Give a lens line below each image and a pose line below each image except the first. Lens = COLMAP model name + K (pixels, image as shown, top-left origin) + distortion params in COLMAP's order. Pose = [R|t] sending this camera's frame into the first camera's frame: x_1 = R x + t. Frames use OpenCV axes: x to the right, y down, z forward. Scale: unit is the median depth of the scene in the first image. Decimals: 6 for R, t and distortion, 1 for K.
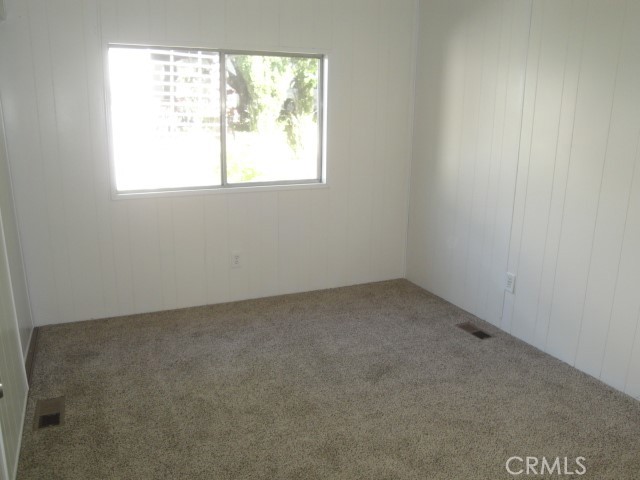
lens RADIAL K [[528.1, 0, 320.9], [0, 528.1, 240.8], [0, 0, 1]] dist [-0.165405, 0.147041]
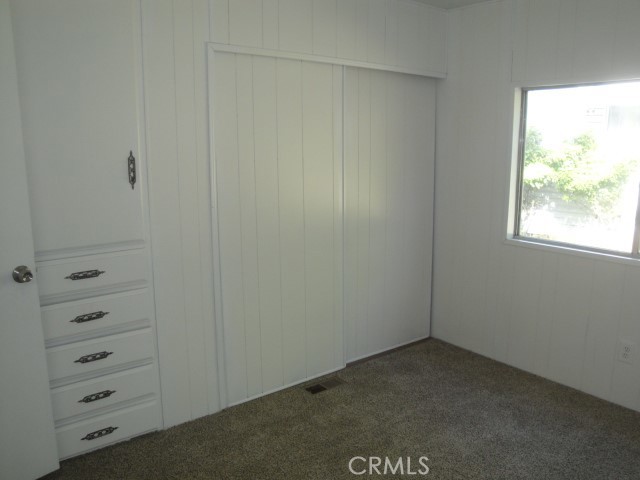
lens RADIAL K [[528.1, 0, 320.9], [0, 528.1, 240.8], [0, 0, 1]] dist [-0.165405, 0.147041]
pose [[0.230333, 0.169164, -0.958295, 0.478475], [-0.233459, 0.965620, 0.114344, -0.117033], [0.944692, 0.197385, 0.261907, 0.411835]]
